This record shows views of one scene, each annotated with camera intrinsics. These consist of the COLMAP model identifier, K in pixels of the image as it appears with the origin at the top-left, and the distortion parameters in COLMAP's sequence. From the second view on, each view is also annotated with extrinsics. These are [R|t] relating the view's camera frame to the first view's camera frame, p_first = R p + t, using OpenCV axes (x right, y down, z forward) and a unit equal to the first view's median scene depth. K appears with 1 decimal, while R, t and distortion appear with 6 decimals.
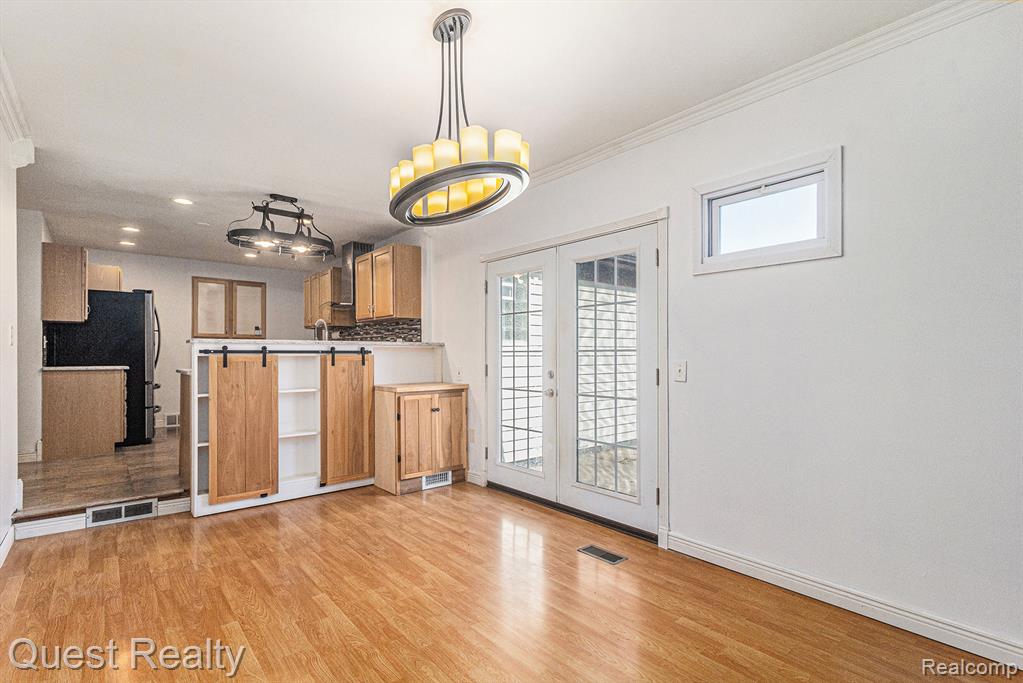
lens RADIAL K [[484.3, 0, 515.4], [0, 484.3, 358.9], [0, 0, 1]] dist [0.000347, 0.000254]
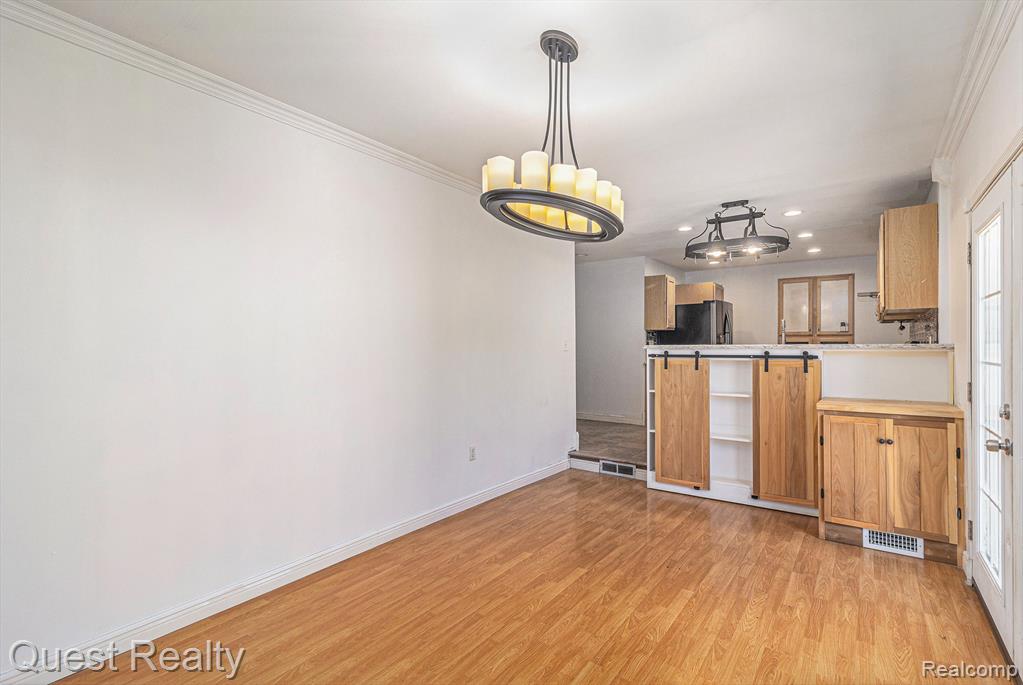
lens RADIAL K [[483.0, 0, 525.0], [0, 483.0, 350.9], [0, 0, 1]] dist [0.001462, 0.000785]
pose [[0.242305, 0.010182, -0.970147, 0.427053], [-0.005325, 0.999944, 0.009165, -0.033012], [0.970186, 0.002945, 0.242345, 0.353227]]
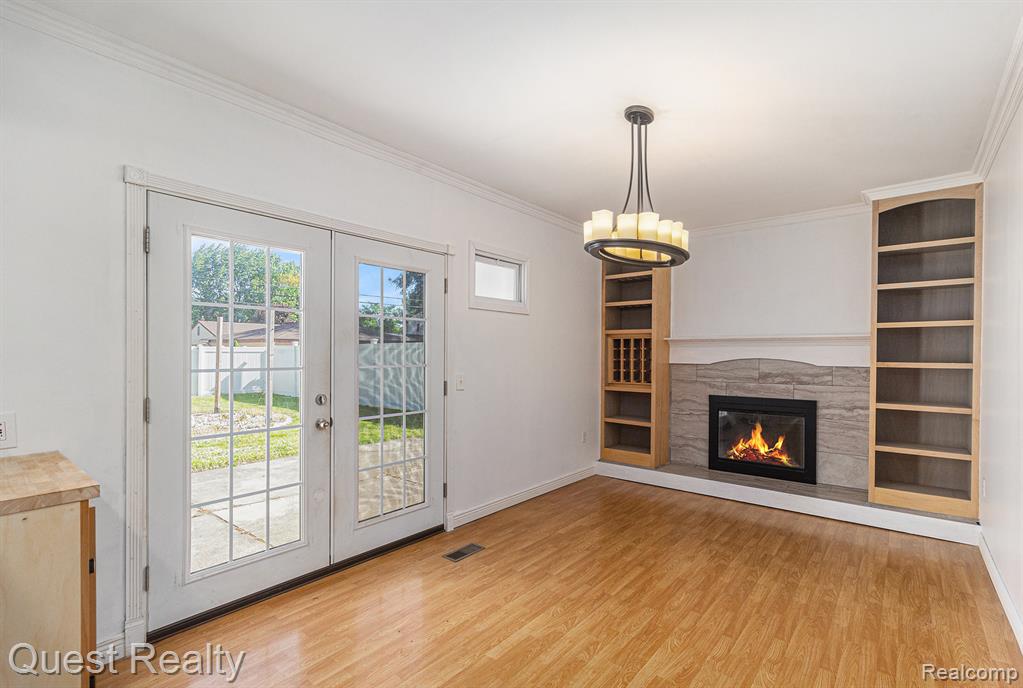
lens RADIAL K [[486.3, 0, 526.3], [0, 486.3, 356.2], [0, 0, 1]] dist [-0.000081, 0.000067]
pose [[-0.195561, -0.010896, 0.980631, -0.686598], [0.002361, 0.999930, 0.011581, -0.040732], [-0.980689, 0.004580, -0.195521, 0.794372]]
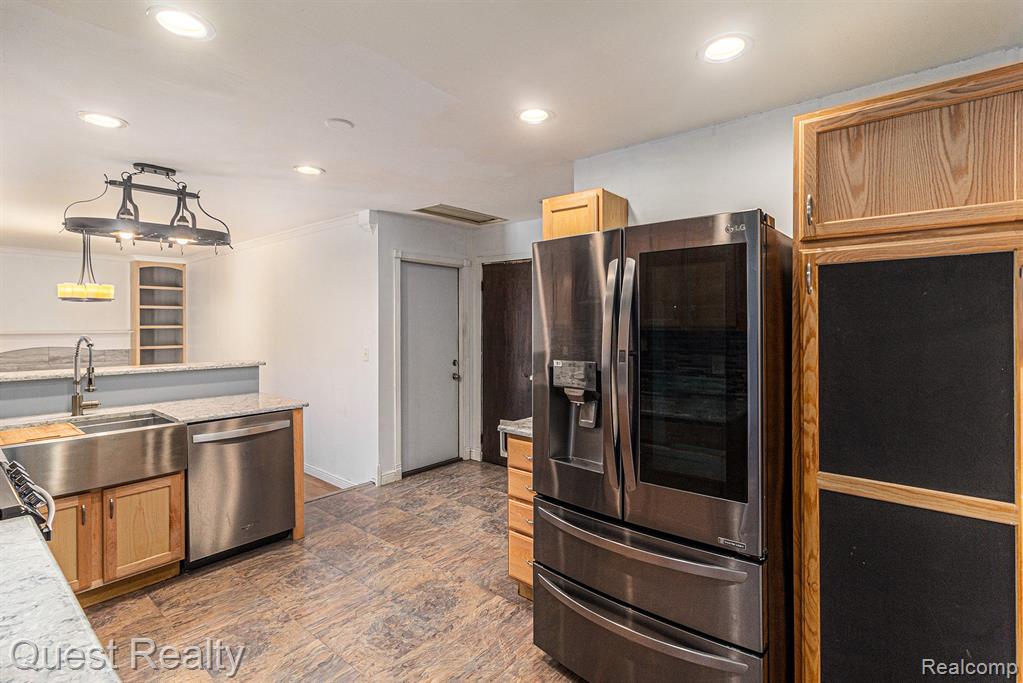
lens RADIAL K [[493.3, 0, 514.7], [0, 493.3, 324.2], [0, 0, 1]] dist [0.001860, 0.000374]
pose [[-0.984182, -0.001178, -0.177157, -0.933777], [-0.002412, 0.999974, 0.006754, -0.115101], [0.177145, 0.007074, -0.984159, 1.984734]]
